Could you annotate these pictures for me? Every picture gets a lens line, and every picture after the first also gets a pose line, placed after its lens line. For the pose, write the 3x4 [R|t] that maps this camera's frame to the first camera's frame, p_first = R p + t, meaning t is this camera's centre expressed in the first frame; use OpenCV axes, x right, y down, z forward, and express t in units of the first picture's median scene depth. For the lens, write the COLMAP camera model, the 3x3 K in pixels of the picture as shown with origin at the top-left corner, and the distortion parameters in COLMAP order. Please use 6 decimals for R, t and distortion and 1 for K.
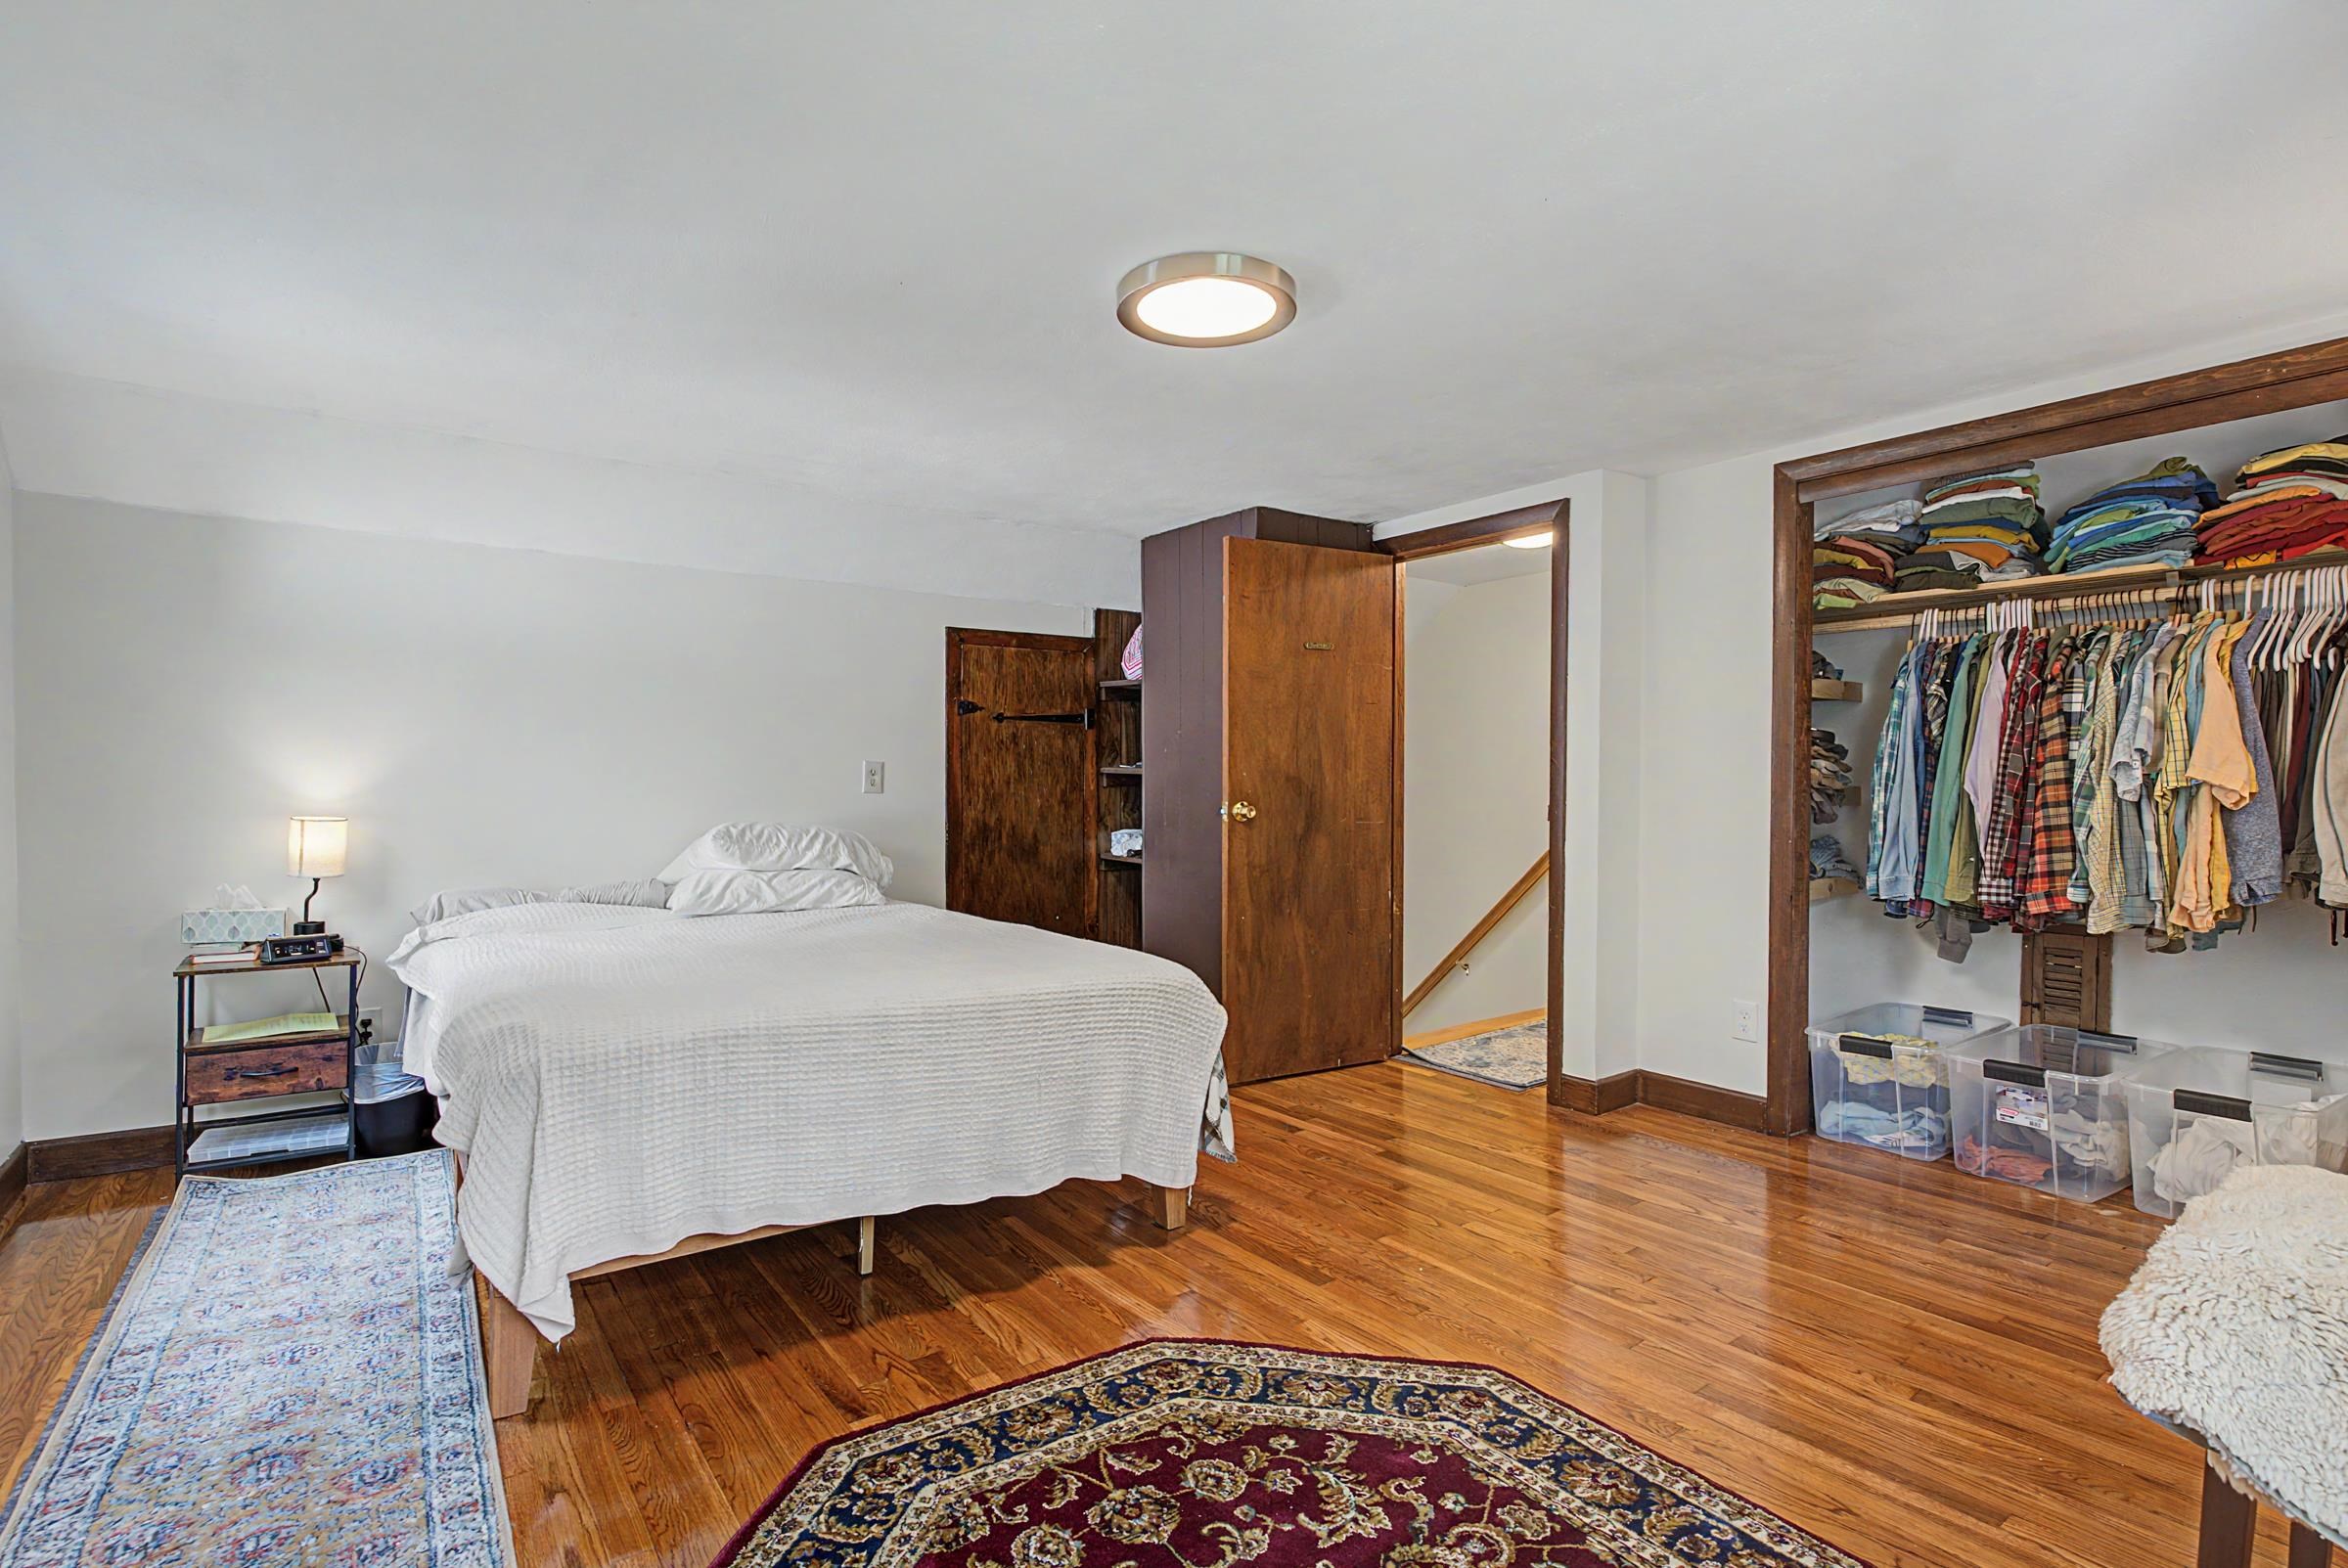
lens RADIAL K [[1120.8, 0, 1177.2], [0, 1120.8, 781.0], [0, 0, 1]] dist [-0.009399, 0.000883]
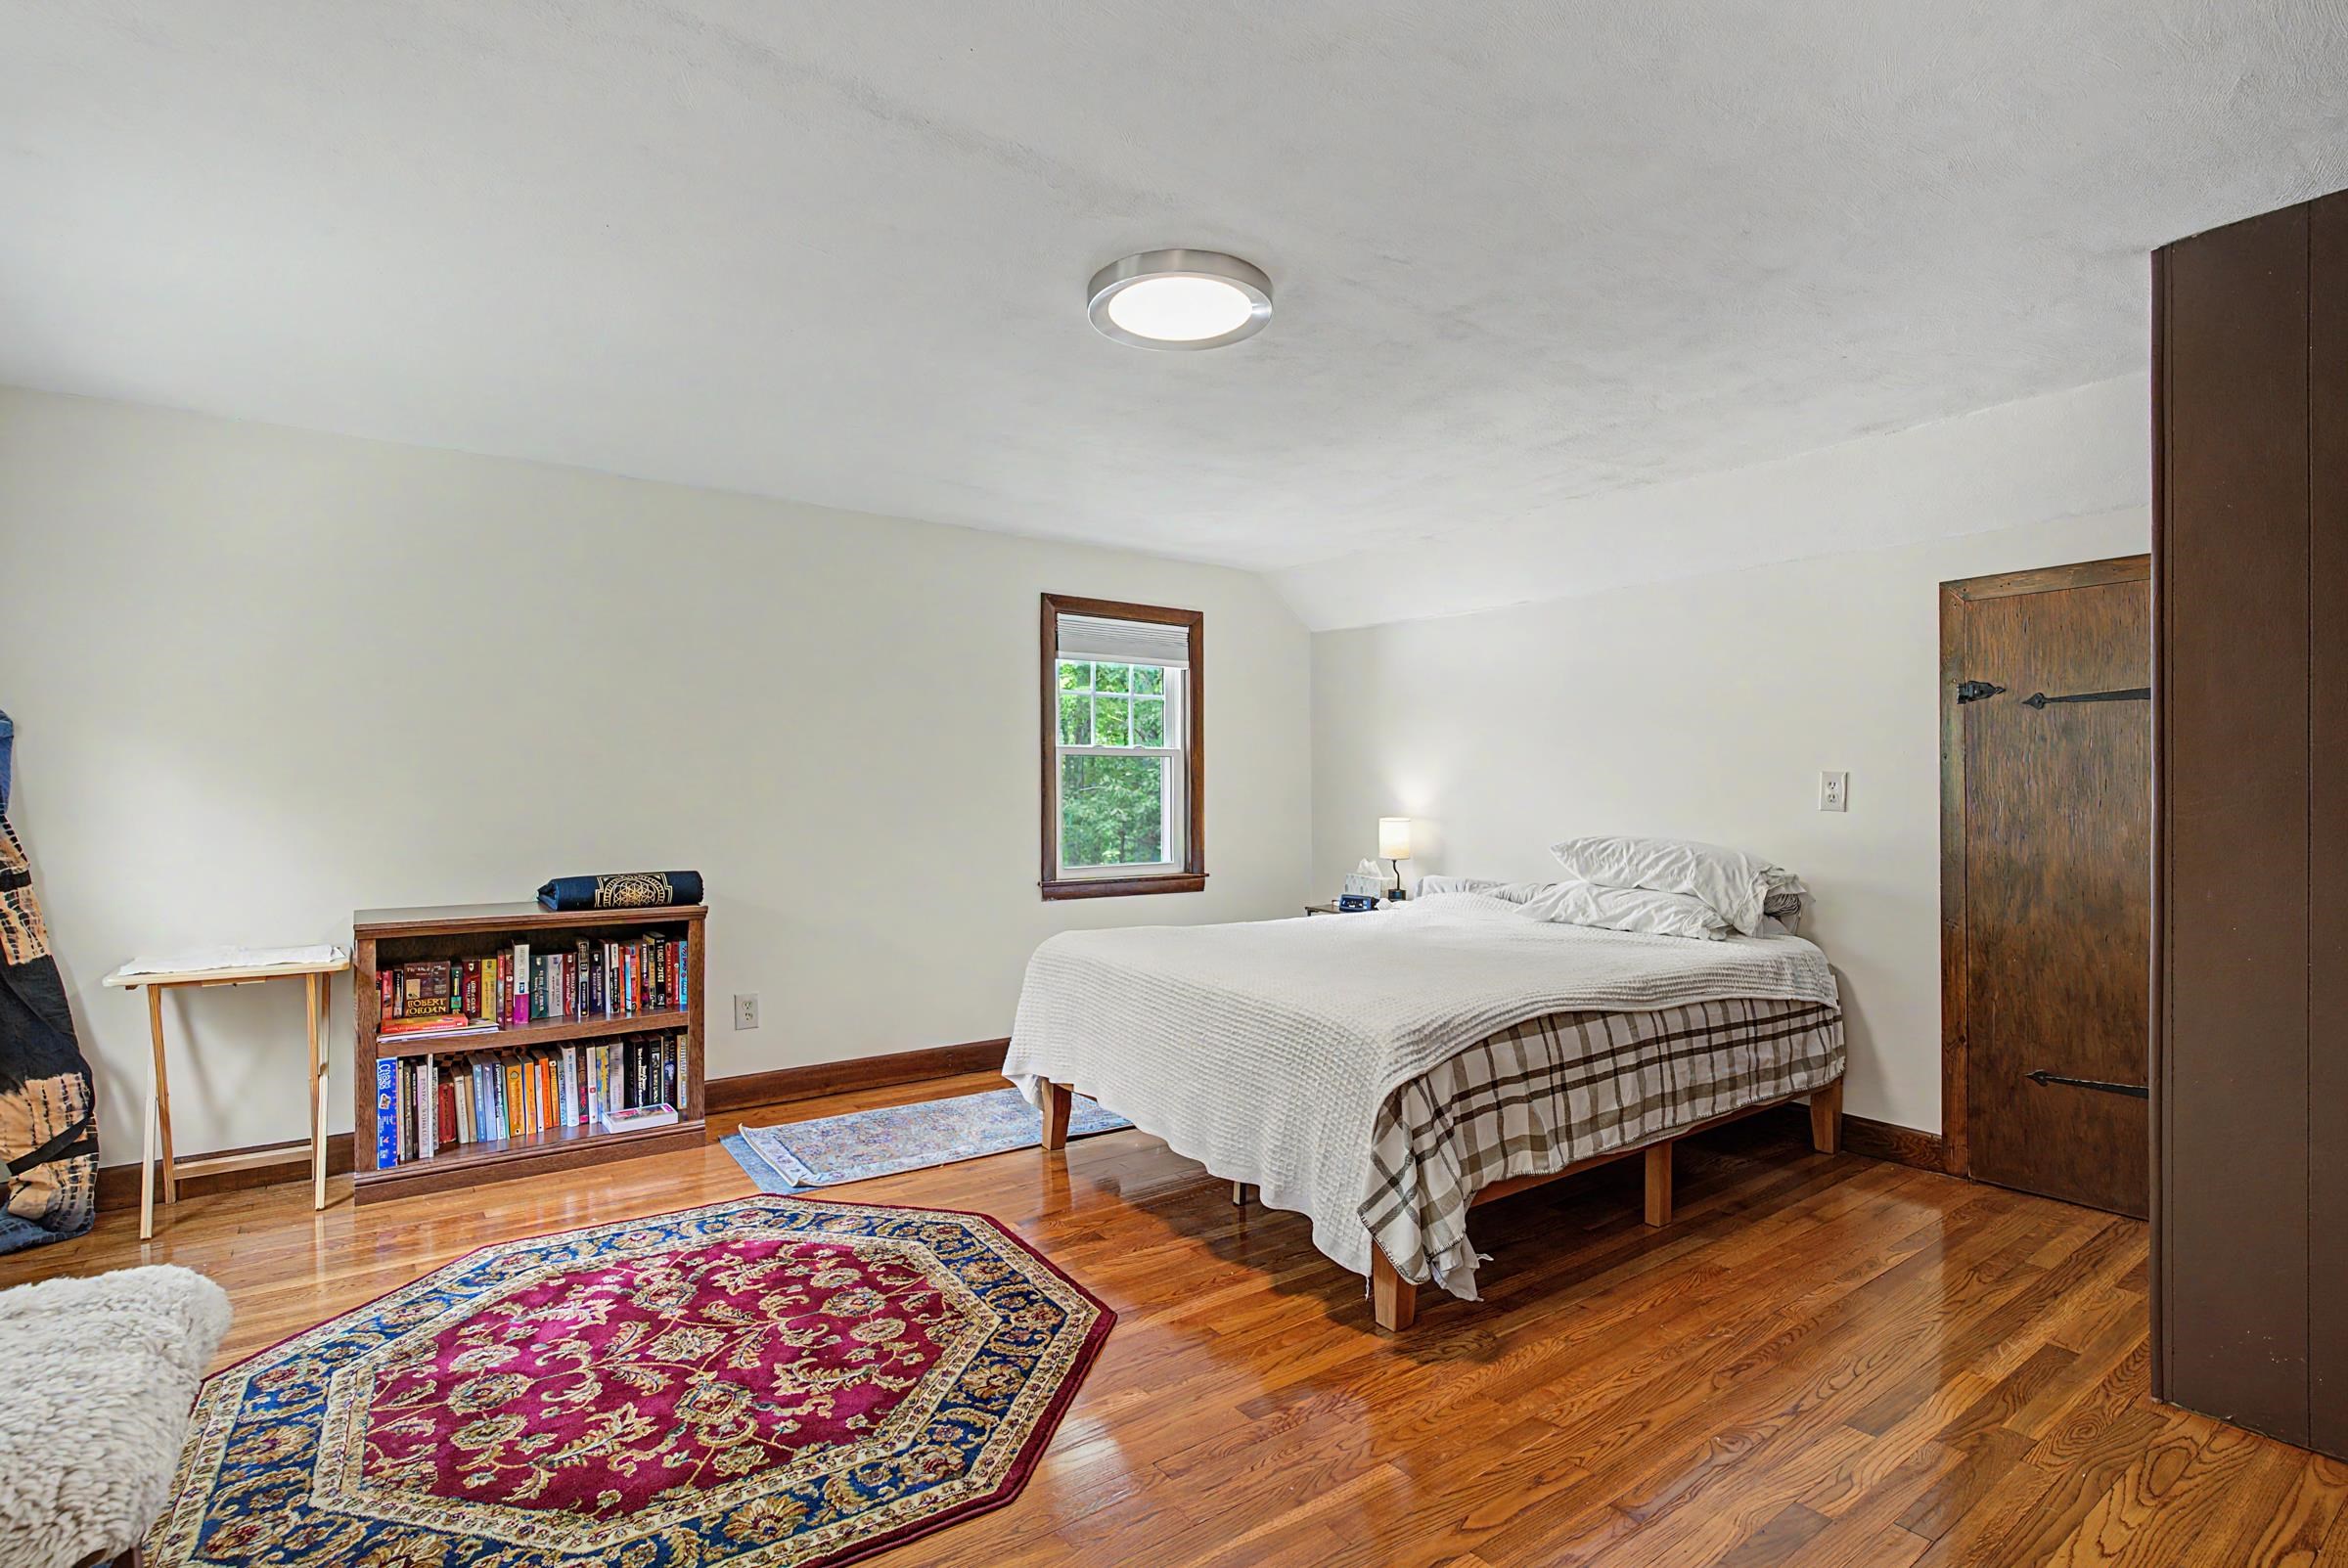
lens RADIAL K [[1120.8, 0, 1177.2], [0, 1120.8, 781.0], [0, 0, 1]] dist [-0.009399, 0.000883]
pose [[0.003034, -0.009392, -0.999951, 1.143129], [-0.005263, 0.999942, -0.009408, -0.002174], [0.999982, 0.005292, 0.002984, 1.142540]]
